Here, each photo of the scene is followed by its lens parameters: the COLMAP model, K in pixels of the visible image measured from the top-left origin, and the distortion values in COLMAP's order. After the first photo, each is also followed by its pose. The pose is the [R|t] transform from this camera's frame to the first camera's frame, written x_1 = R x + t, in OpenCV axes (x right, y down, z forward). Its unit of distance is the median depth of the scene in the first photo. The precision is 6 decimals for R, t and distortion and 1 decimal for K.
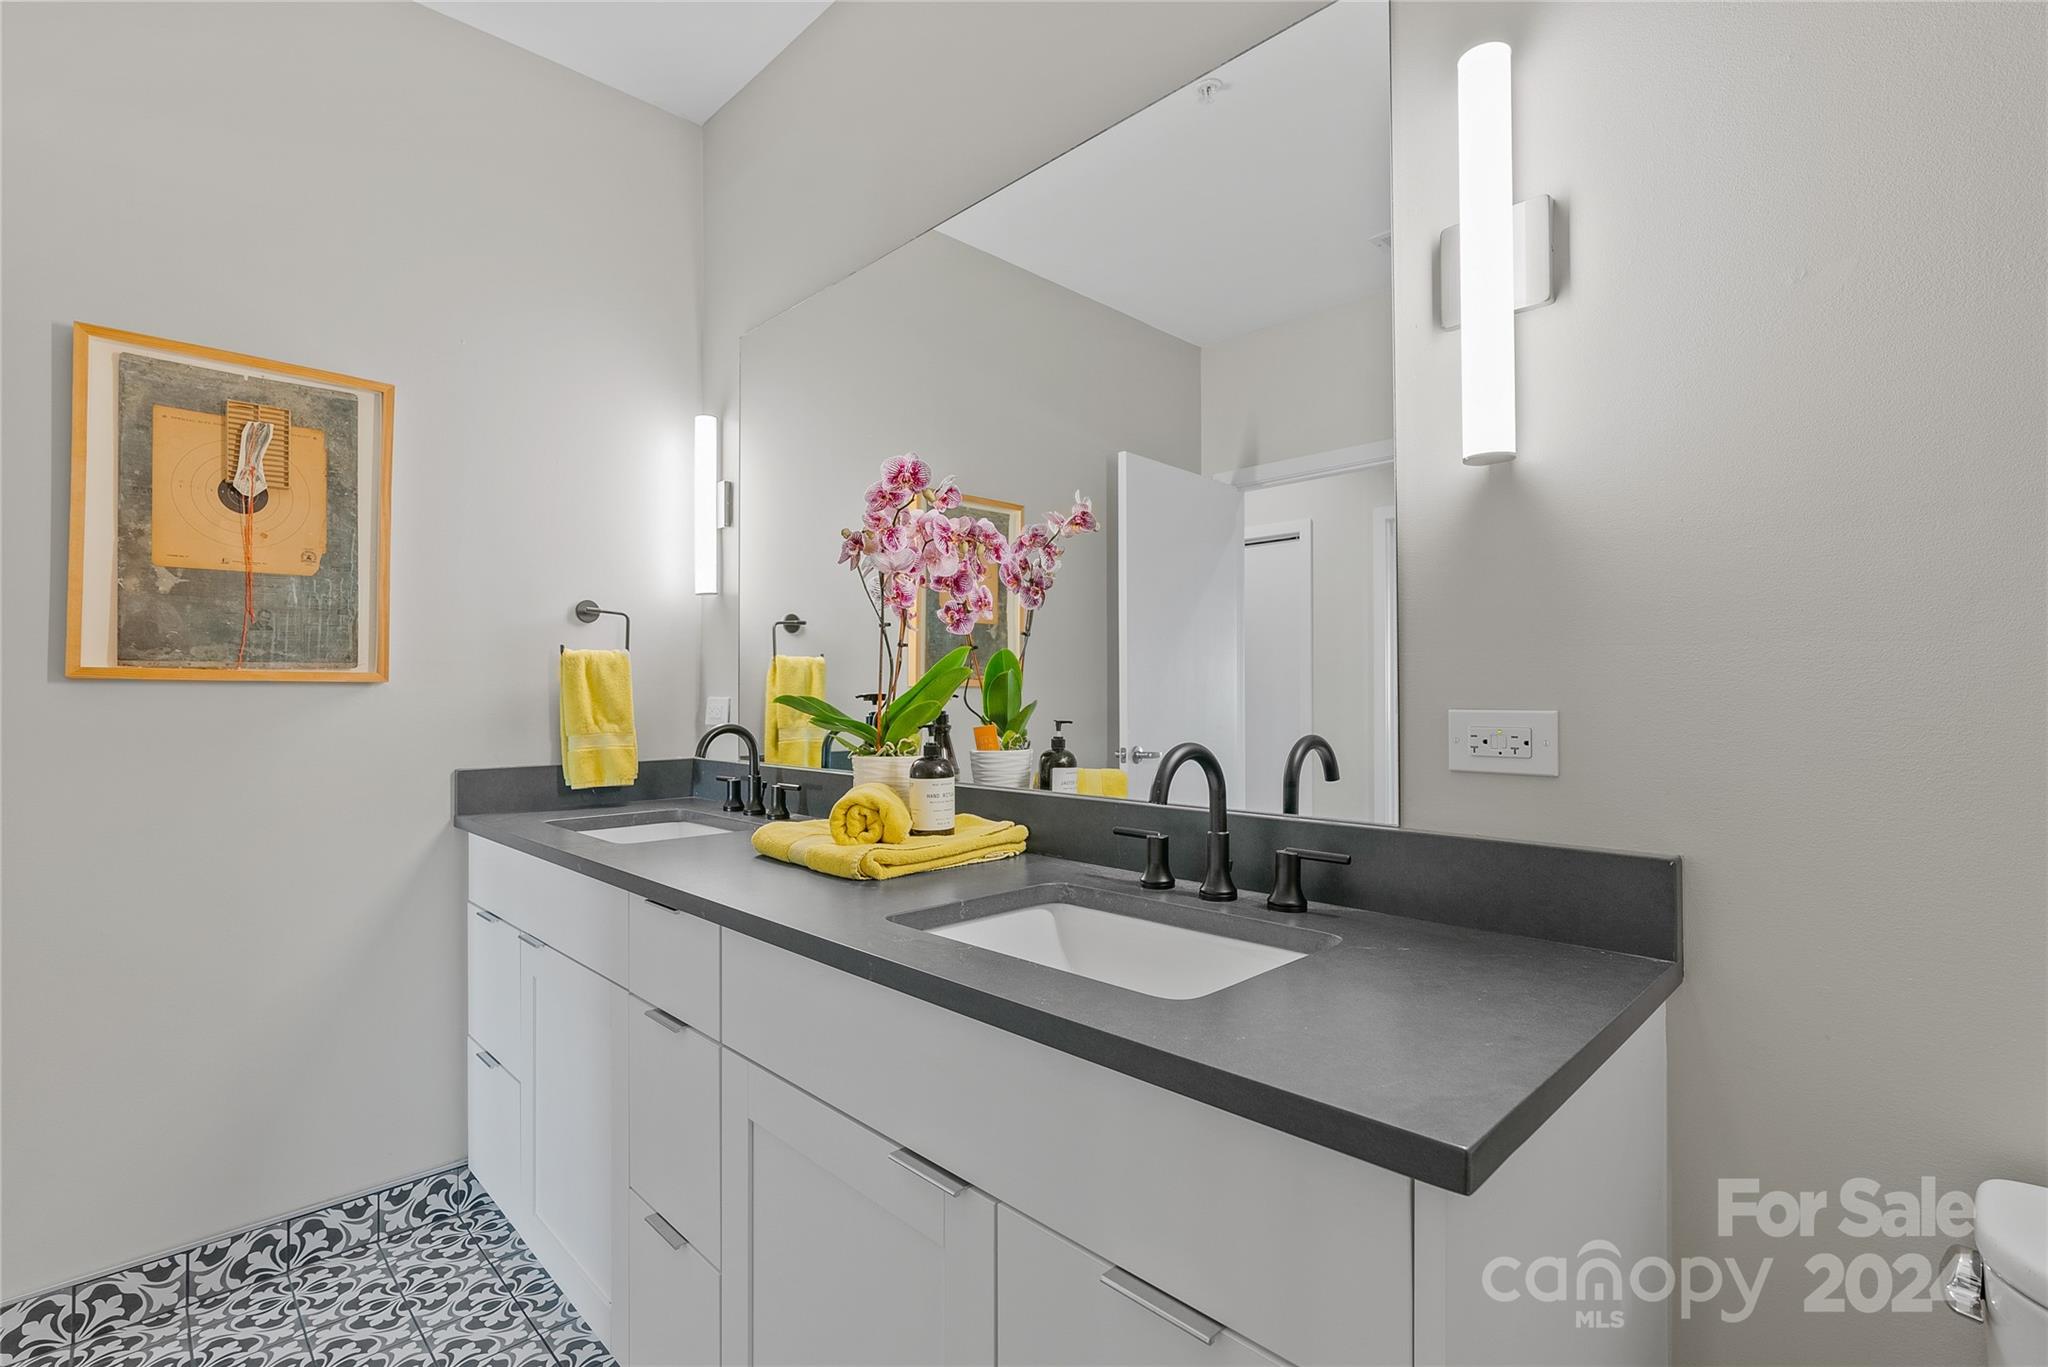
lens RADIAL K [[958.7, 0, 1124.5], [0, 958.7, 683.9], [0, 0, 1]] dist [-0.001252, 0.000204]
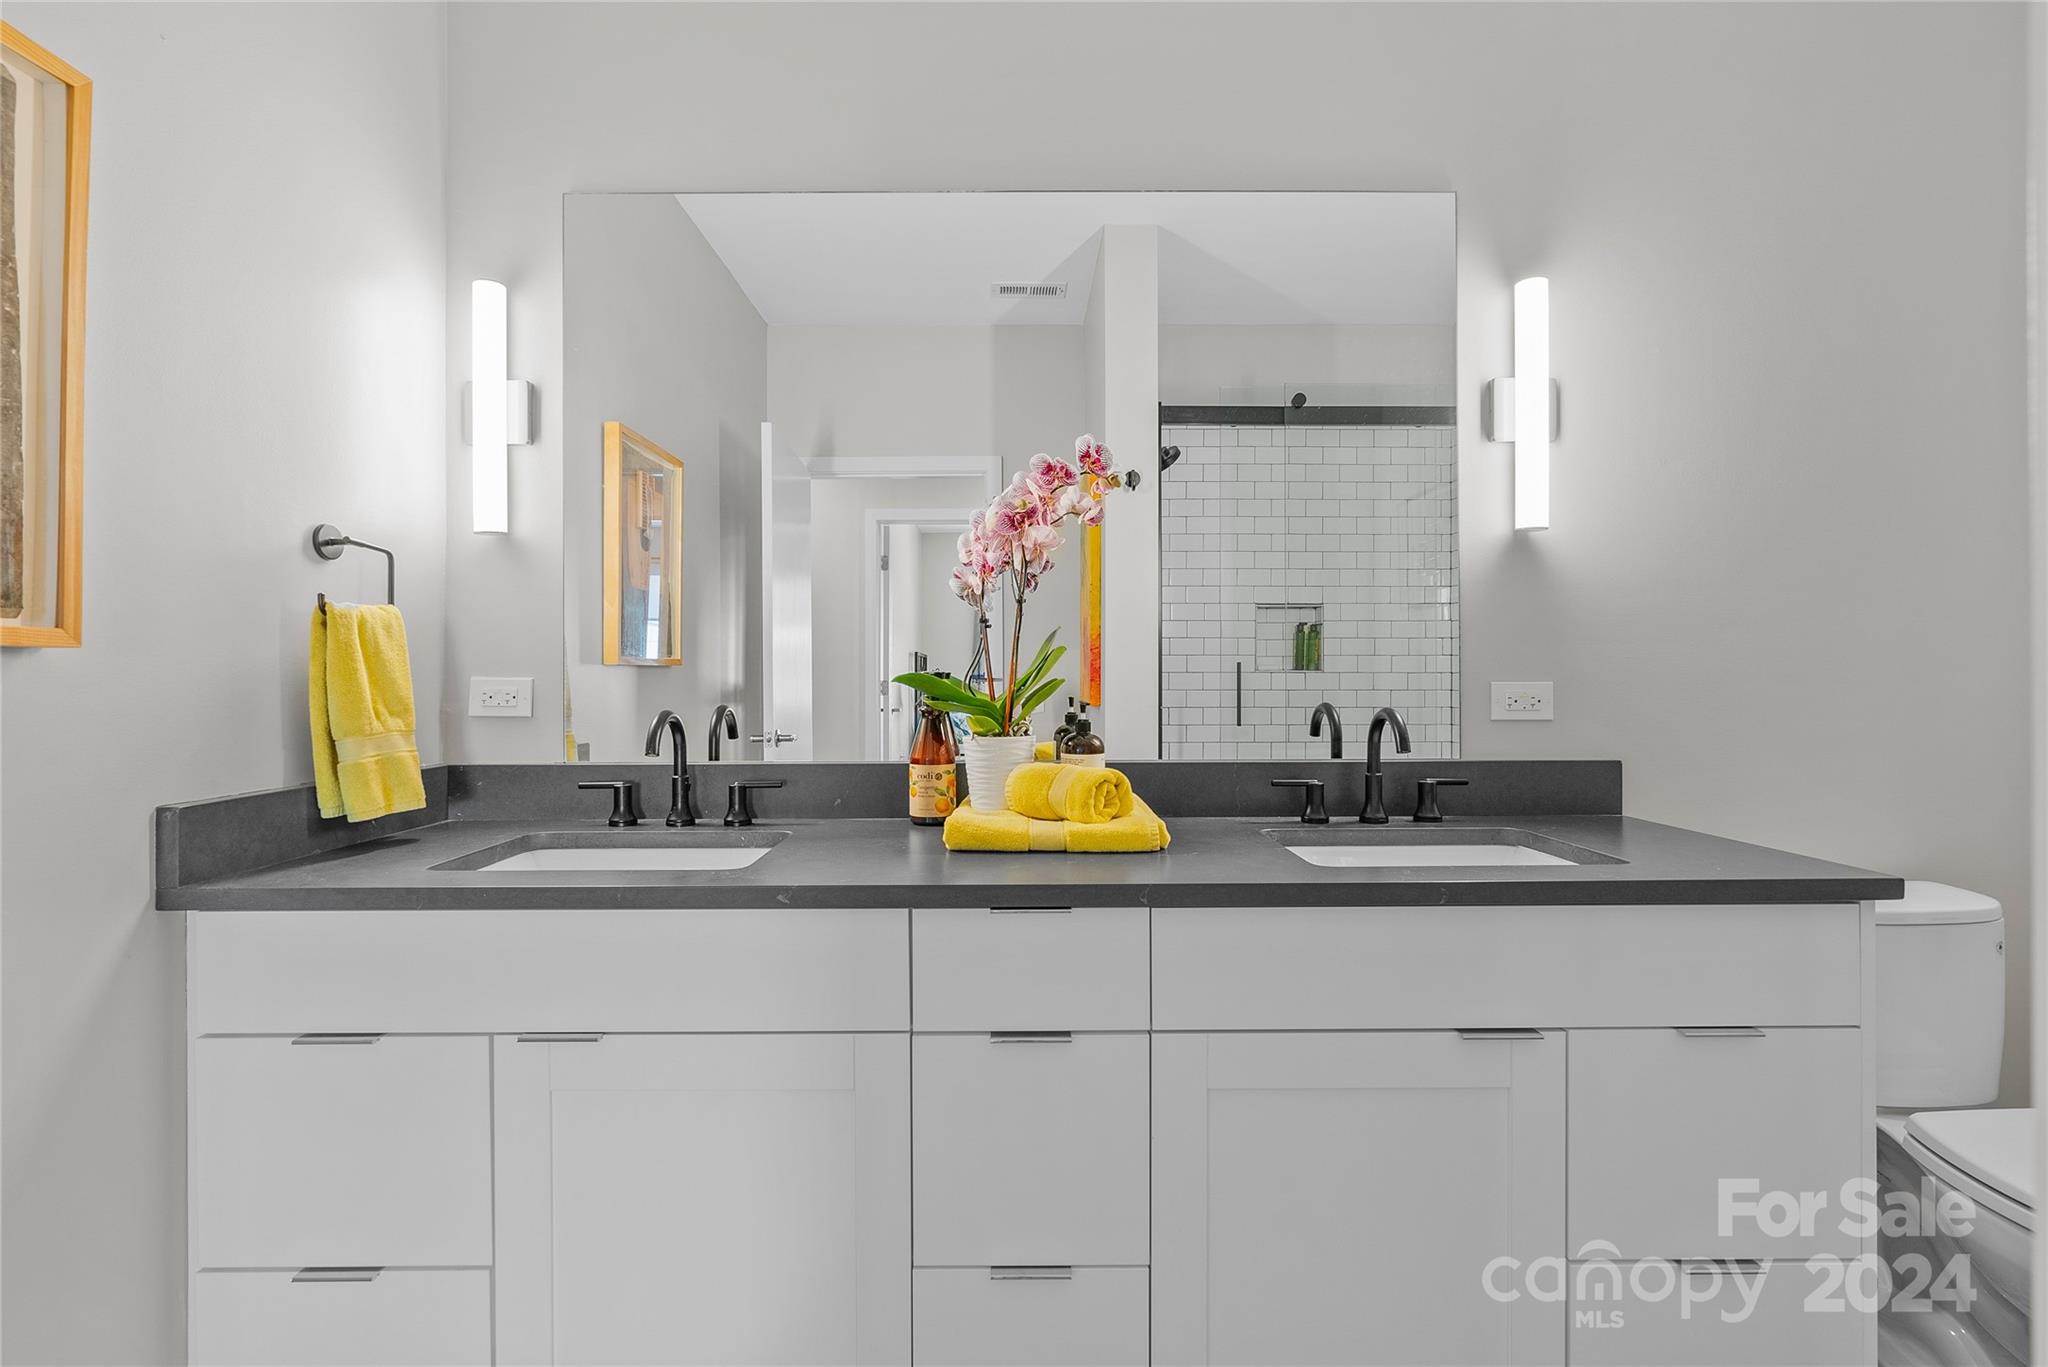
lens RADIAL K [[918.1, 0, 1024.0], [0, 918.1, 683.5], [0, 0, 1]] dist [-0.028196, 0.038394]
pose [[0.708988, -0.005102, 0.705202, -0.718436], [-0.006148, 0.999891, 0.013415, 0.007575], [-0.705194, -0.013846, 0.708879, 0.267415]]
